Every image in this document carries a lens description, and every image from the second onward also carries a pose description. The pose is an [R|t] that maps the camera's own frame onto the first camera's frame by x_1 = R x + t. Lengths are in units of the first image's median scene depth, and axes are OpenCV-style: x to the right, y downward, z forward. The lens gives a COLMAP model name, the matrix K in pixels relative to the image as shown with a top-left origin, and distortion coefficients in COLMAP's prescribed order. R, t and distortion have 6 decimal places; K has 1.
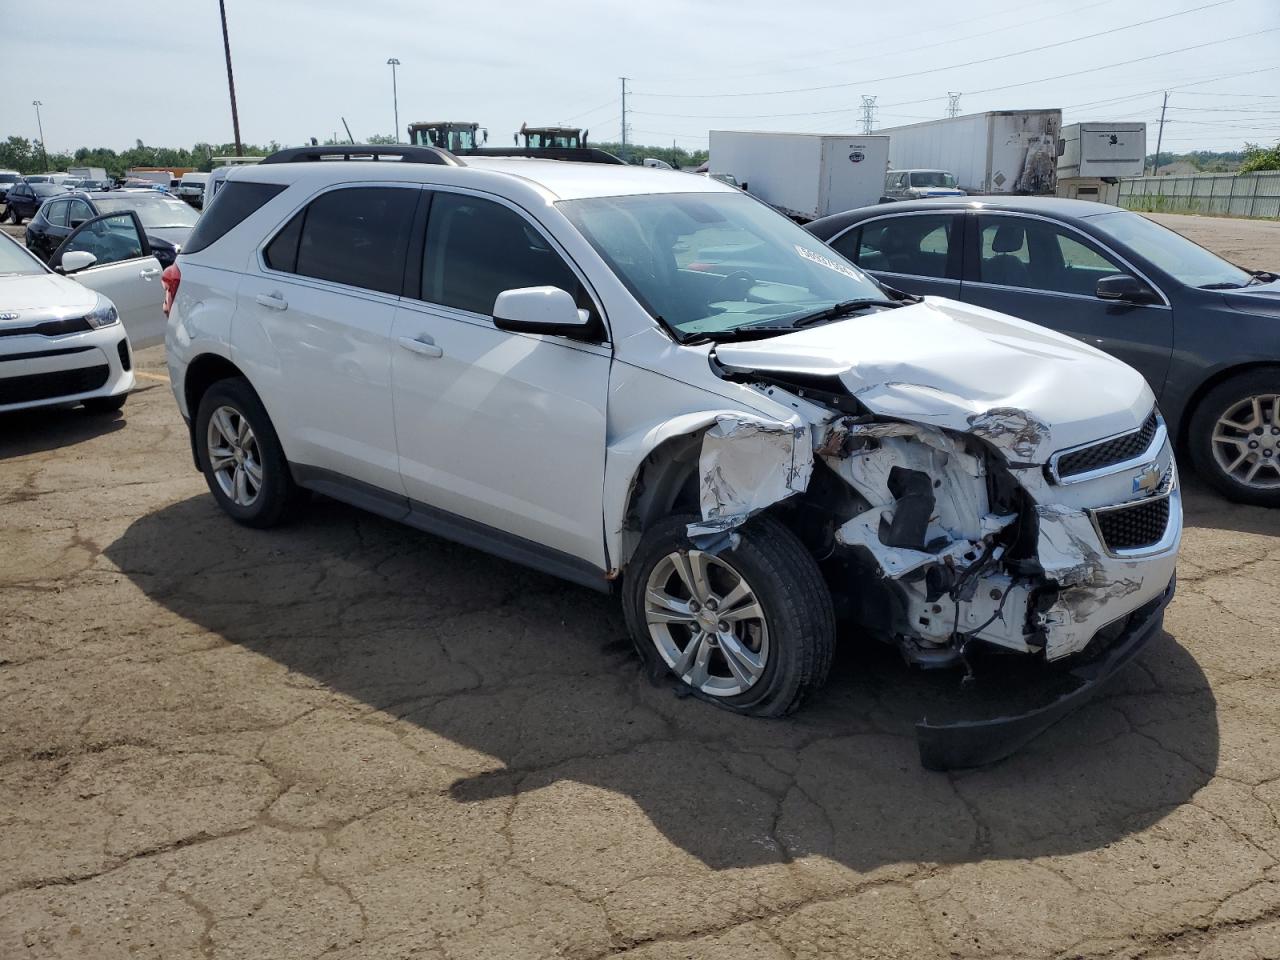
lens RADIAL K [[991.7, 0, 640.0], [0, 991.7, 480.0], [0, 0, 1]] dist [0.020956, -0.002036]
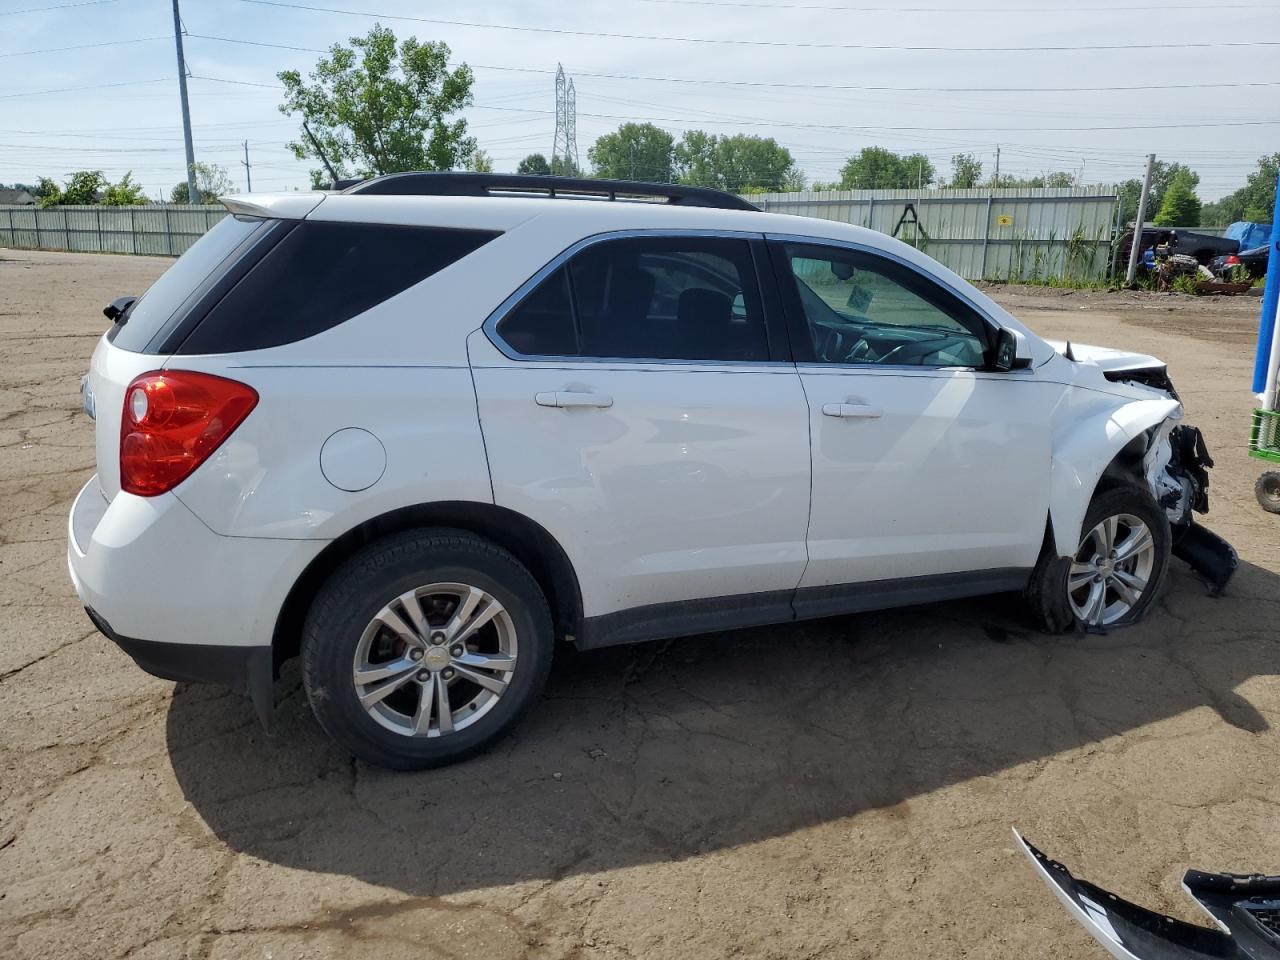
lens RADIAL K [[991.7, 0, 640.0], [0, 991.7, 480.0], [0, 0, 1]] dist [0.020956, -0.002036]
pose [[0.441954, -0.212747, 0.871444, -1.083365], [0.236116, 0.964801, 0.115792, -0.217296], [-0.865405, 0.154588, 0.476631, 0.717928]]
